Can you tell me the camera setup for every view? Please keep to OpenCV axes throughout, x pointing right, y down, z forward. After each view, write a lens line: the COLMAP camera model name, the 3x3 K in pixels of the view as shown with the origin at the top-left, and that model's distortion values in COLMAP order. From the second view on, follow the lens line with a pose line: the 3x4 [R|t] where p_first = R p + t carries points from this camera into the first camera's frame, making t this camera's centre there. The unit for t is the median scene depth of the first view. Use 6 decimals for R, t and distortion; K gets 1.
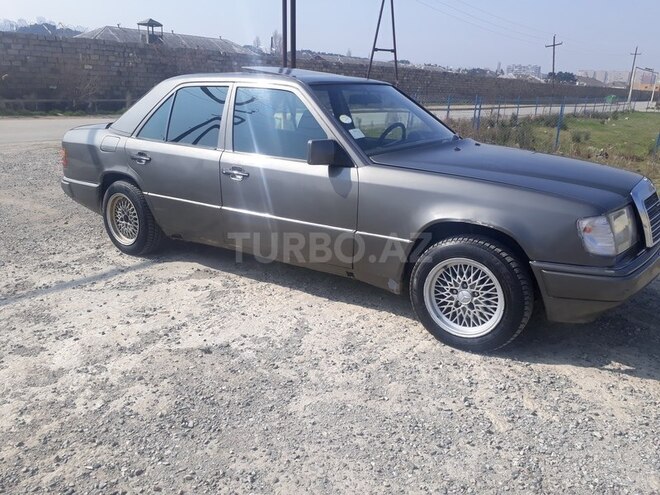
lens RADIAL K [[548.6, 0, 330.0], [0, 548.6, 247.5], [0, 0, 1]] dist [0.016043, 0.005780]
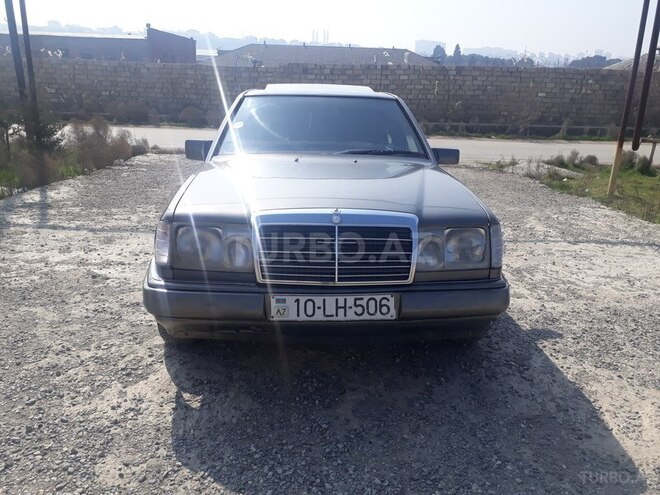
lens RADIAL K [[548.6, 0, 330.0], [0, 548.6, 247.5], [0, 0, 1]] dist [0.016043, 0.005780]
pose [[0.591852, 0.210468, -0.778083, 0.212850], [-0.247534, 0.966122, 0.073044, -0.025550], [0.767097, 0.149371, 0.623900, 0.089435]]
